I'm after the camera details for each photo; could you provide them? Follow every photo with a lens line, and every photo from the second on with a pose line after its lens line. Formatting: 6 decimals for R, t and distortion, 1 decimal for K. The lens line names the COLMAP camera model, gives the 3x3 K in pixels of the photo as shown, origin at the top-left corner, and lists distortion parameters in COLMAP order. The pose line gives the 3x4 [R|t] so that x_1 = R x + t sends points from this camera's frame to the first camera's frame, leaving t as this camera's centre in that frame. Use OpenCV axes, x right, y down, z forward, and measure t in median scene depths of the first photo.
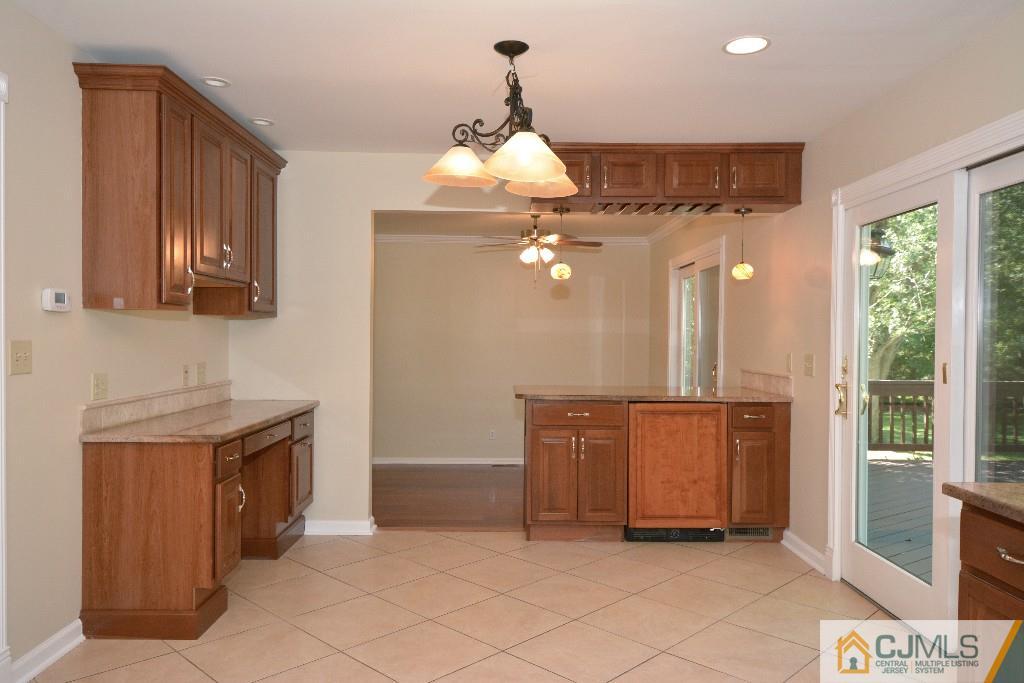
lens RADIAL K [[739.7, 0, 516.3], [0, 739.7, 344.1], [0, 0, 1]] dist [0.013921, 0.003557]
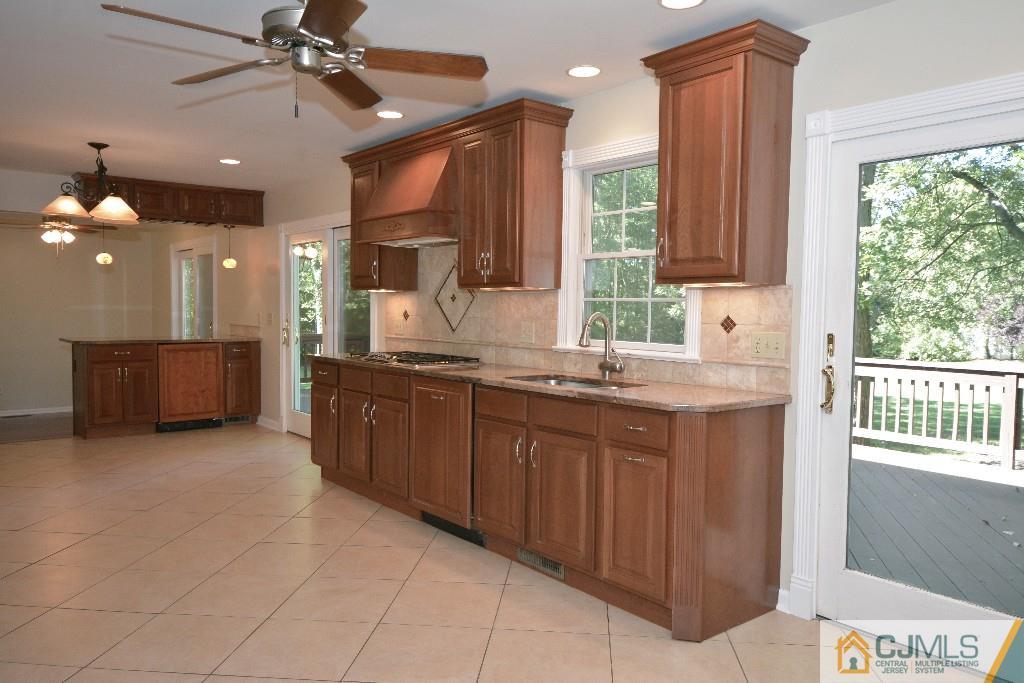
lens RADIAL K [[739.7, 0, 516.3], [0, 739.7, 344.1], [0, 0, 1]] dist [0.013921, 0.003557]
pose [[0.784492, -0.033289, 0.619245, -0.228988], [0.005637, 0.998900, 0.046557, 0.009004], [-0.620113, -0.033033, 0.783816, -0.716680]]
